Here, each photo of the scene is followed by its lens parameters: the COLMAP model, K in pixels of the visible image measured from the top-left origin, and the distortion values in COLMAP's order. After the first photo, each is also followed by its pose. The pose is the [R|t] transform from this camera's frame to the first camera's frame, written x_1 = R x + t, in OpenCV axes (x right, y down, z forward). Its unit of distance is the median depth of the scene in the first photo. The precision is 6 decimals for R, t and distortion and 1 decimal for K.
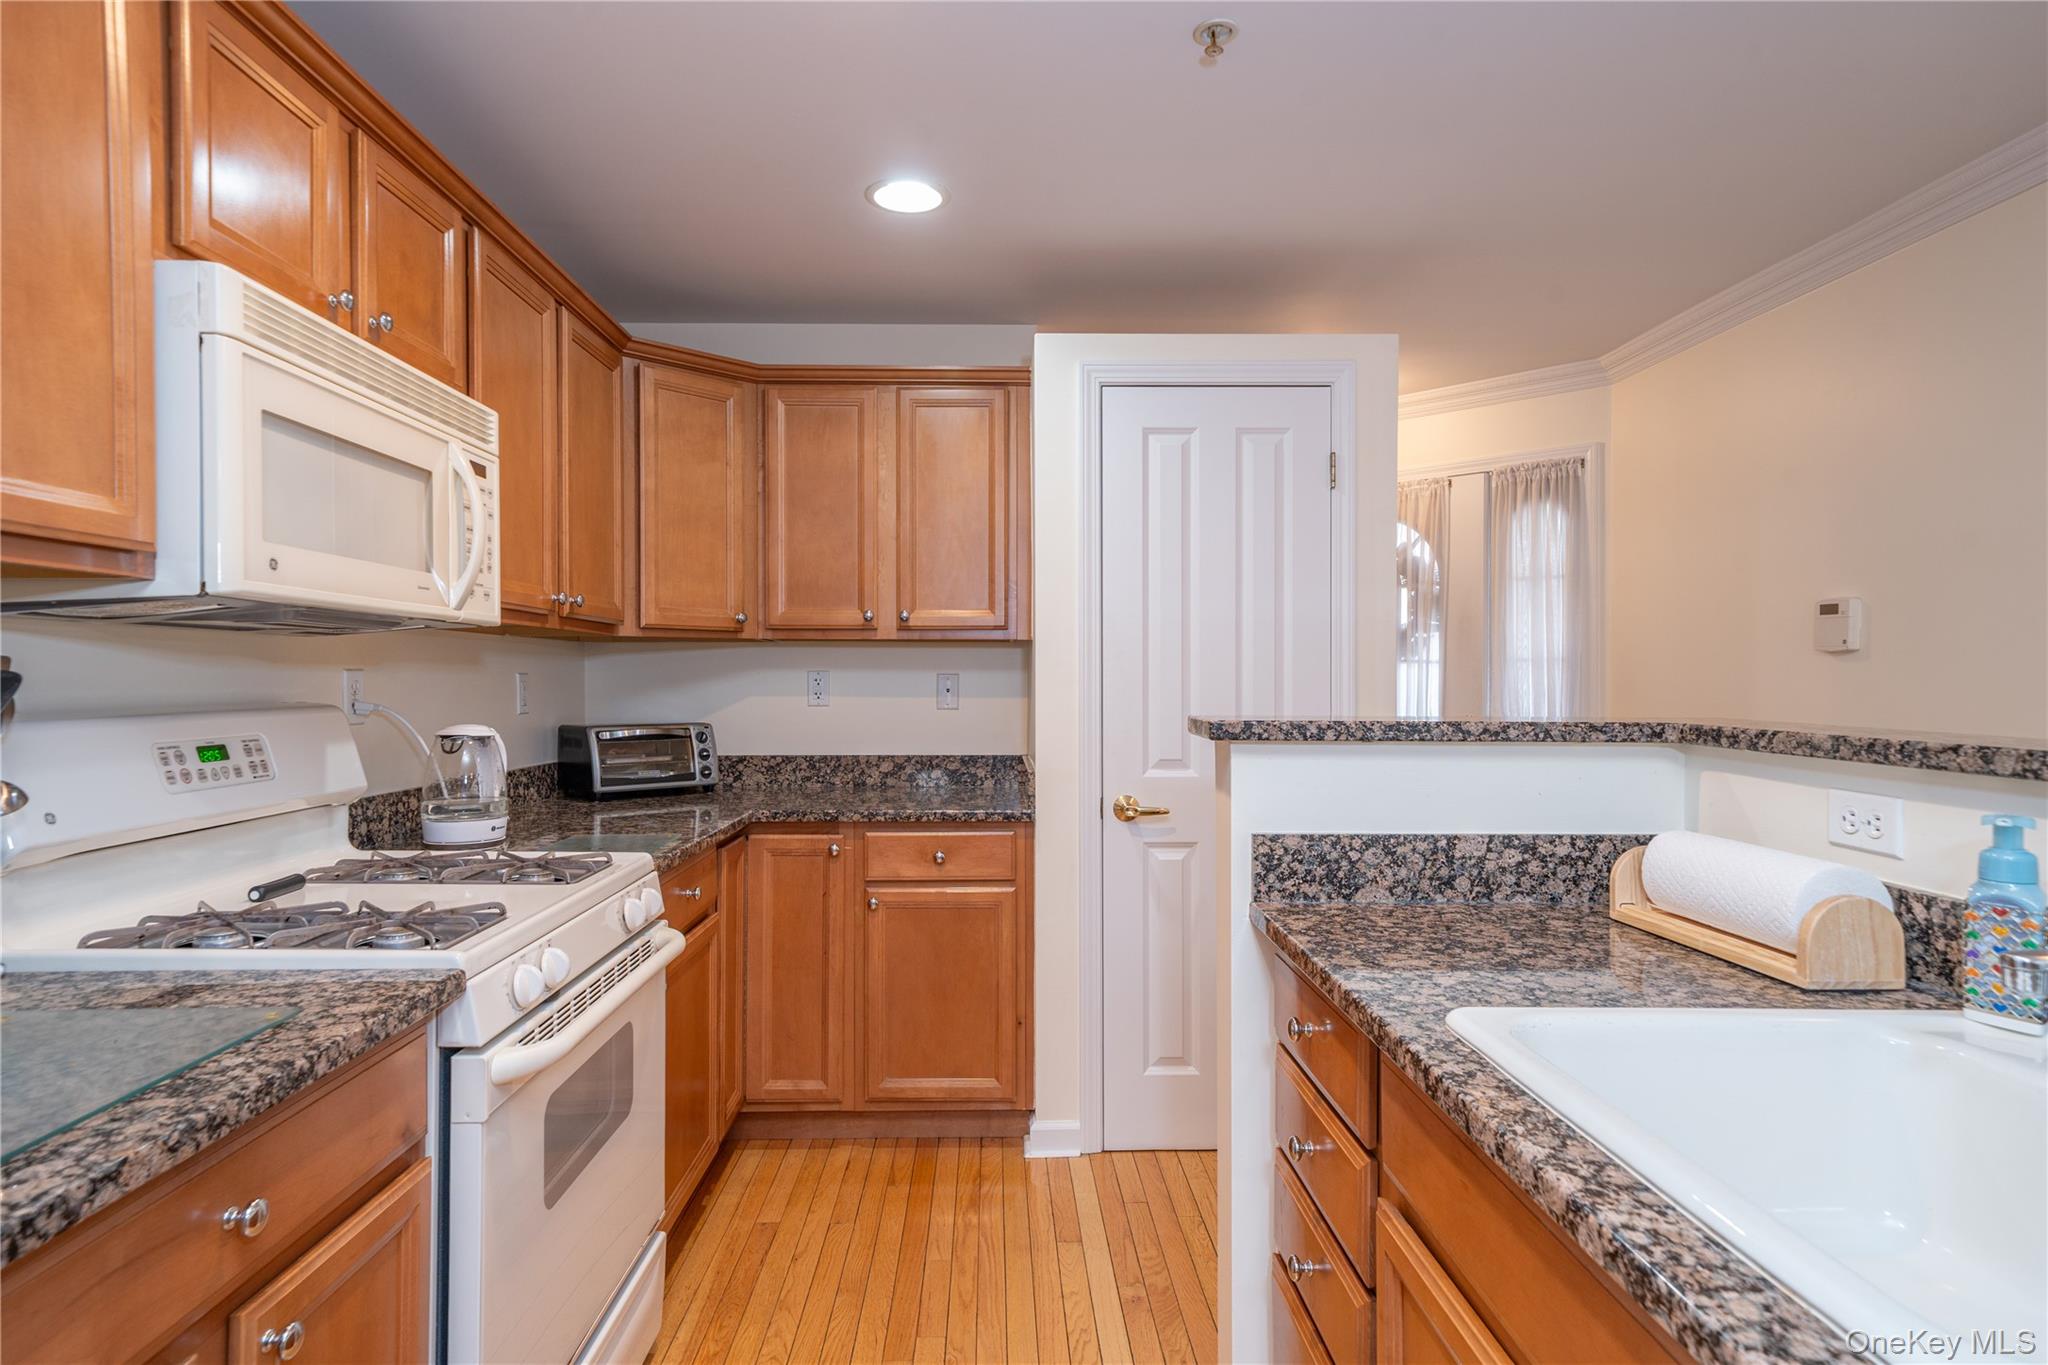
lens RADIAL K [[1109.3, 0, 1014.8], [0, 1109.3, 678.2], [0, 0, 1]] dist [0.020275, -0.000510]
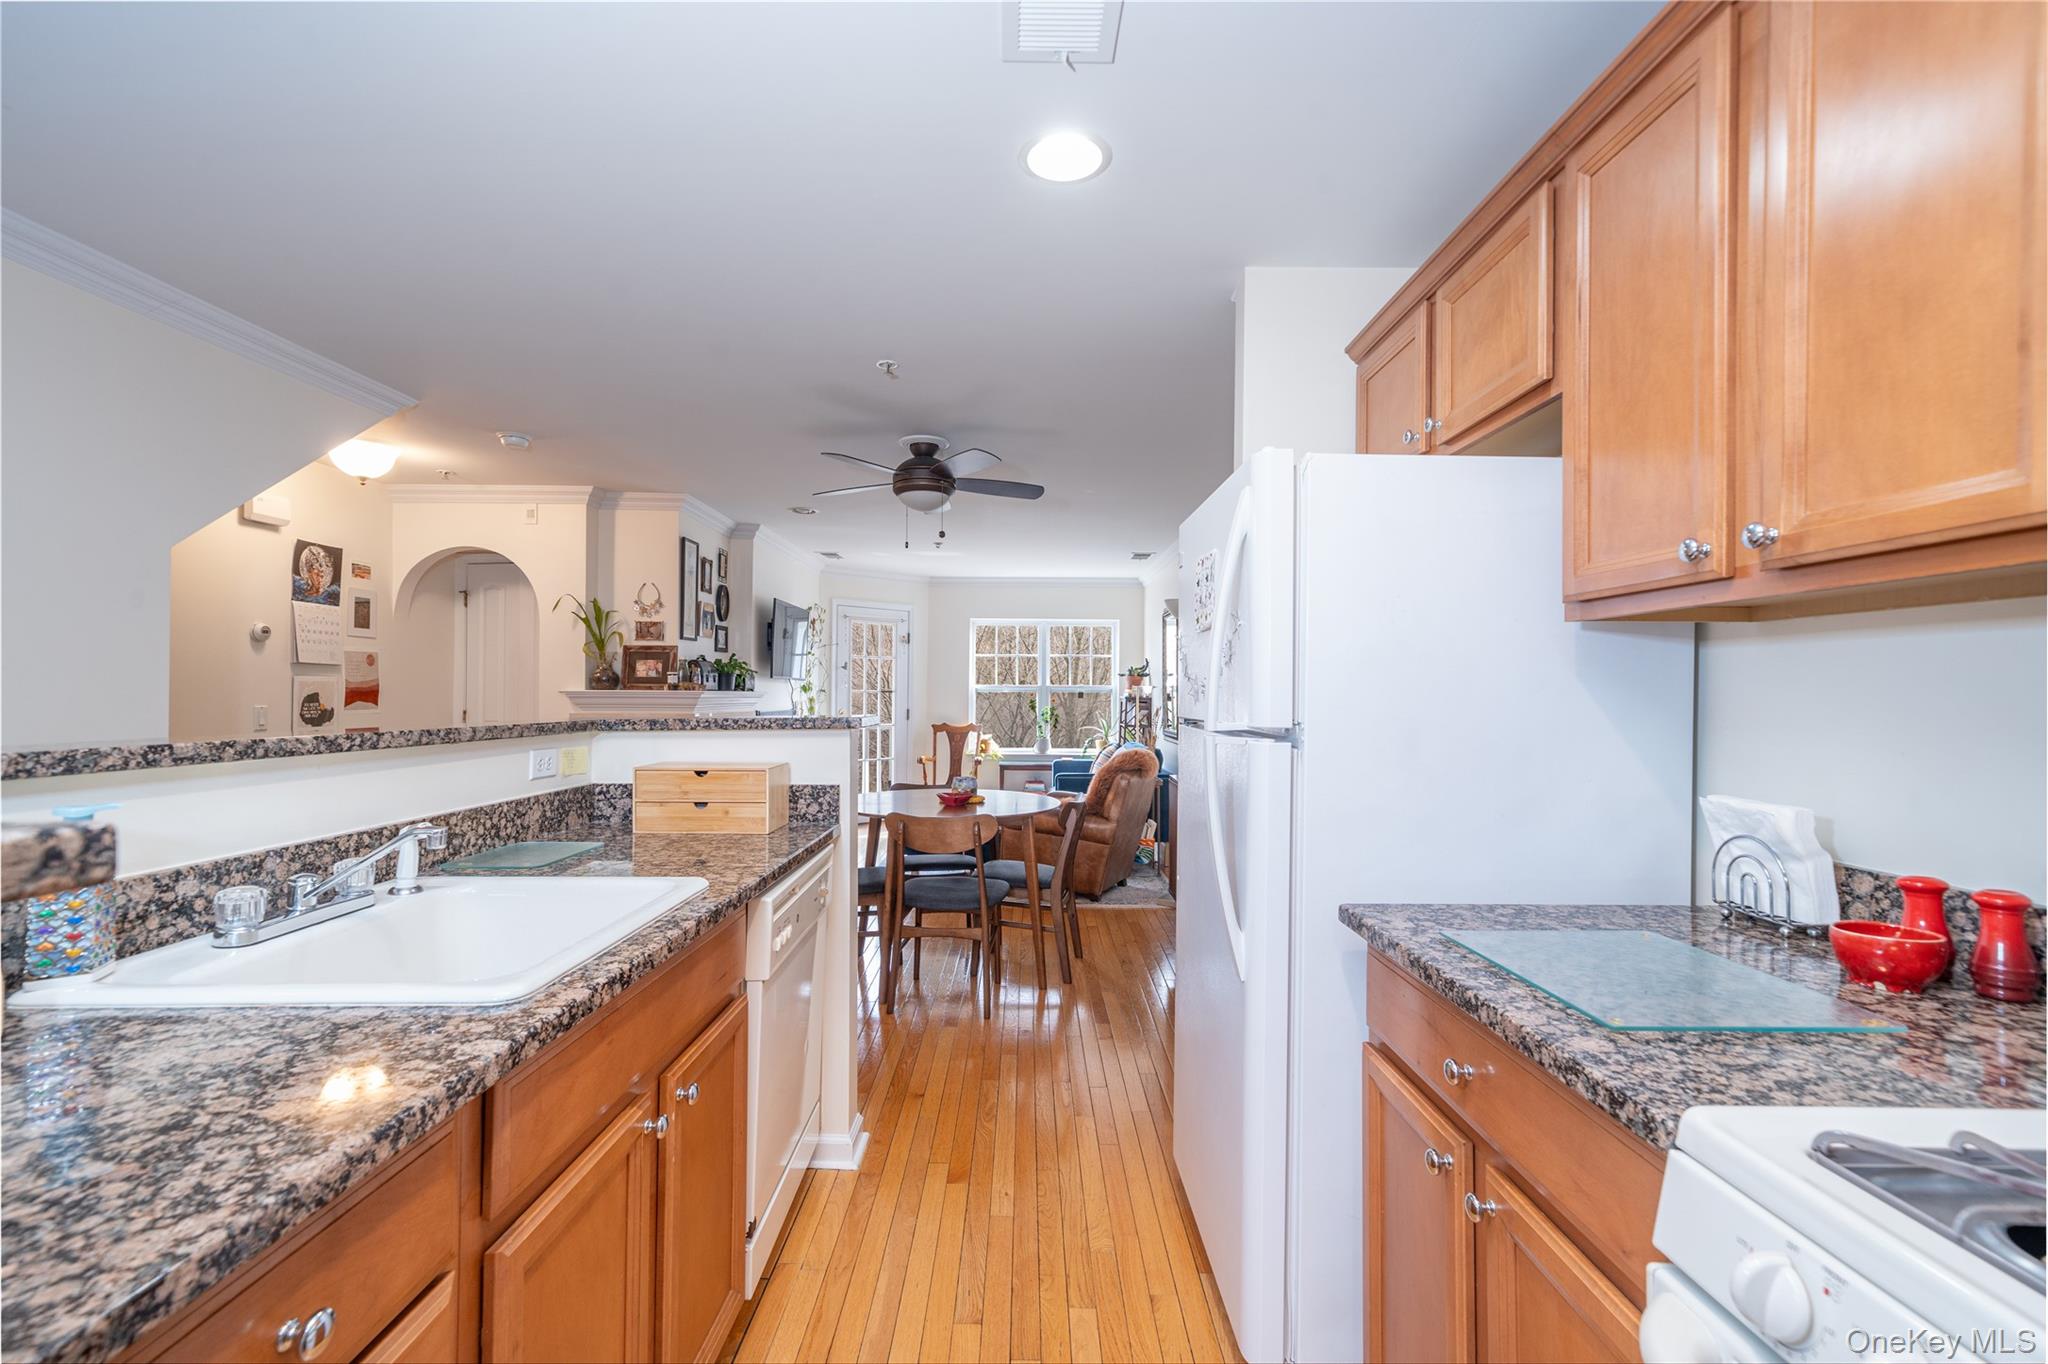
lens RADIAL K [[912.5, 0, 1016.6], [0, 912.5, 681.4], [0, 0, 1]] dist [-0.000733, -0.000028]
pose [[-0.999520, -0.002458, 0.030888, -0.092297], [-0.002816, 0.999929, -0.011547, -0.000688], [-0.030858, -0.011628, -0.999456, 1.269419]]
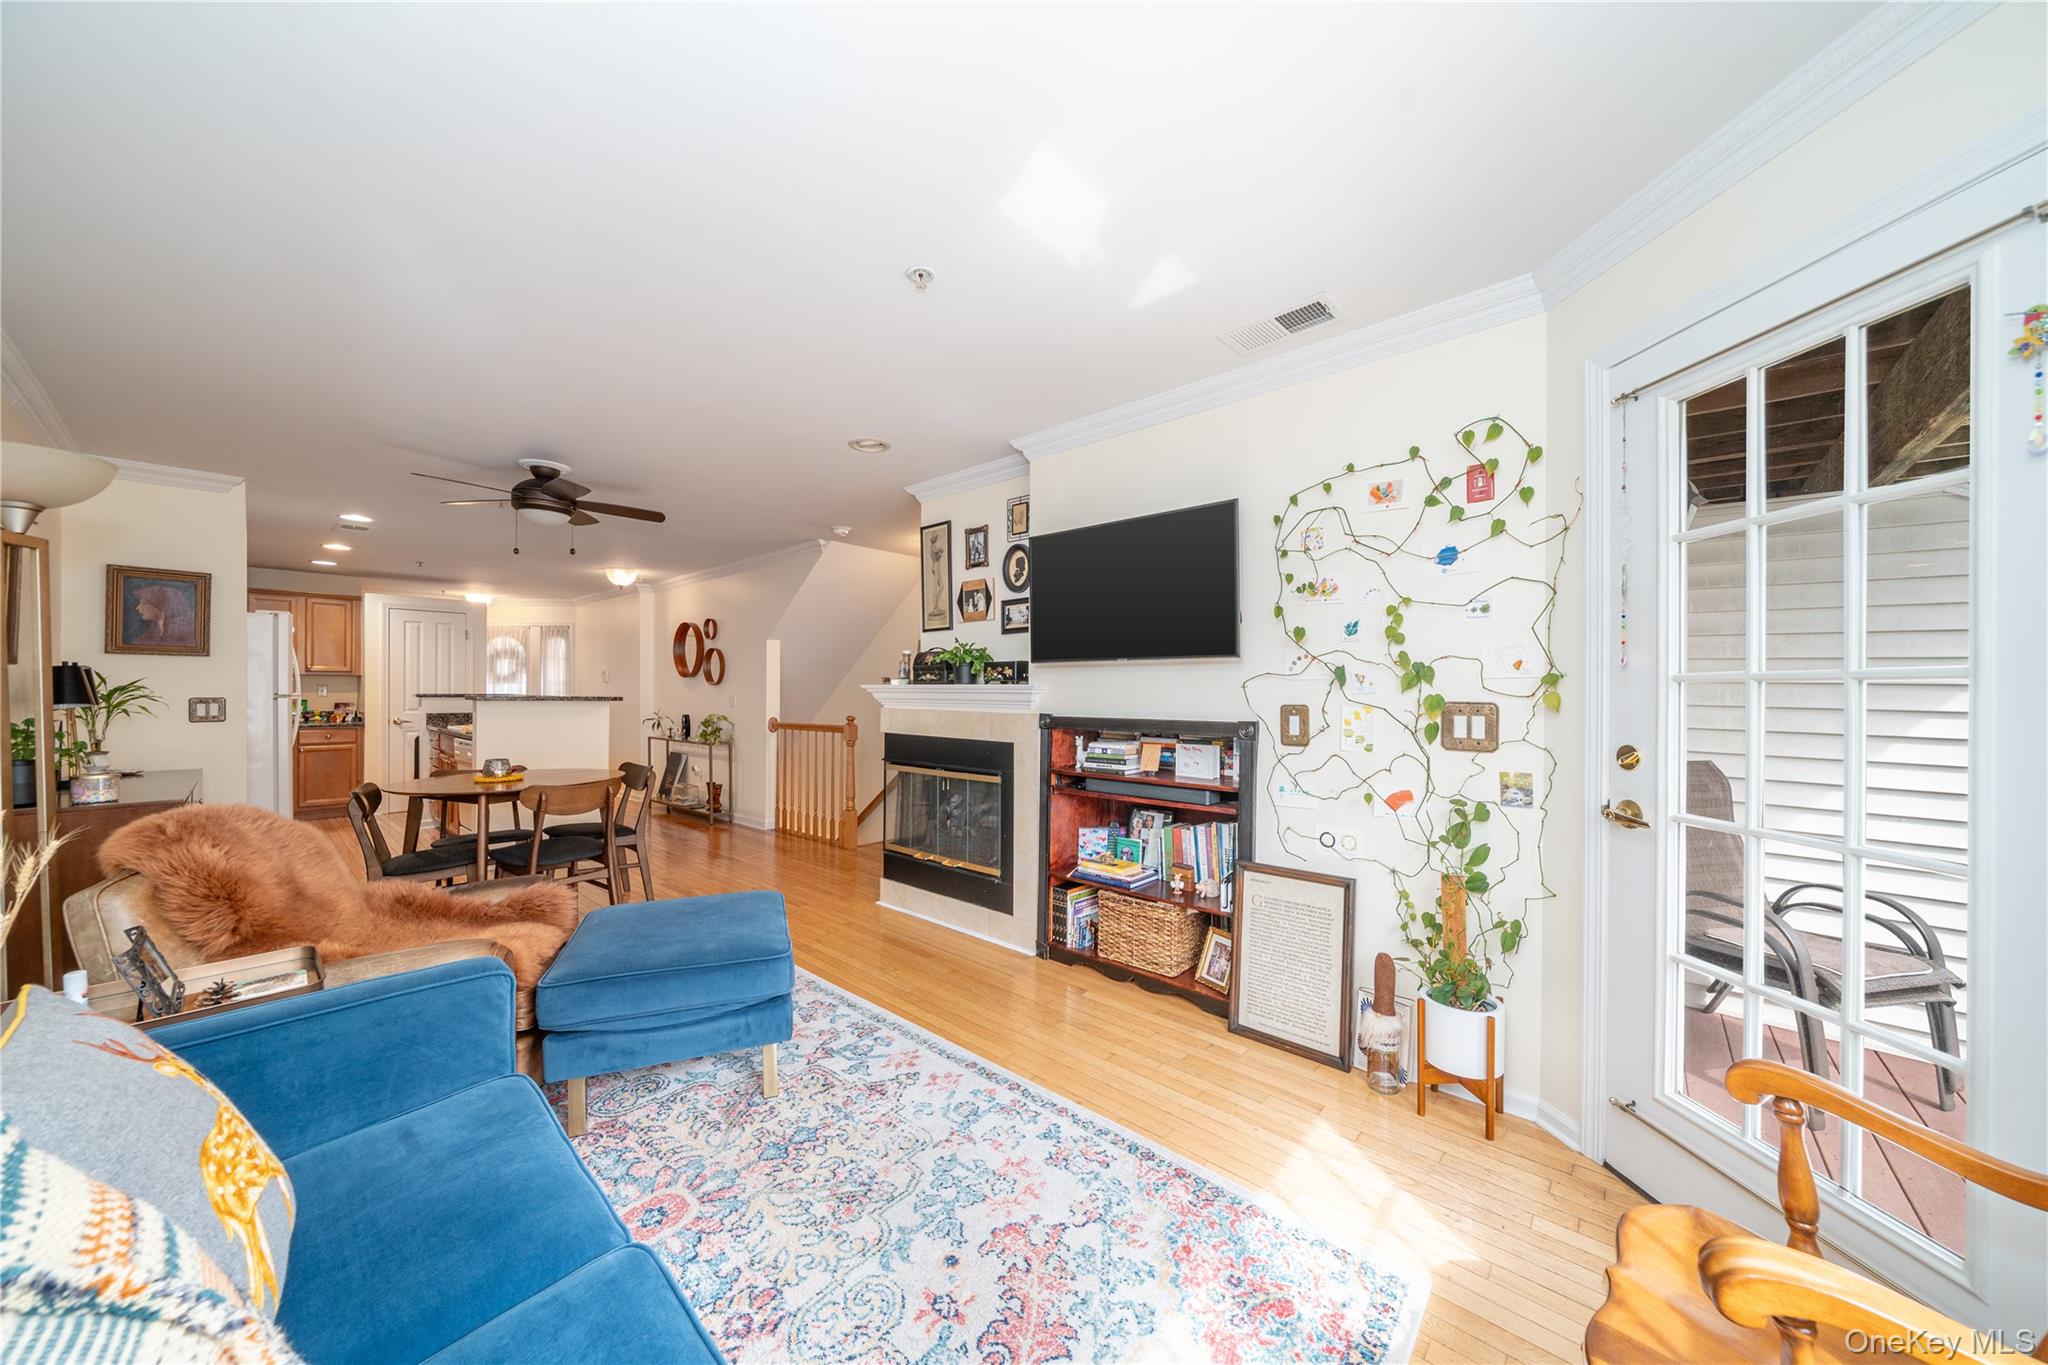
lens RADIAL K [[712.1, 0, 1039.3], [0, 712.1, 689.4], [0, 0, 1]] dist [-0.000341, -0.000056]
pose [[0.679084, 0.000478, 0.734061, -0.346580], [-0.001248, 0.999999, 0.000503, 0.012172], [-0.734060, -0.001257, 0.679084, -3.947294]]
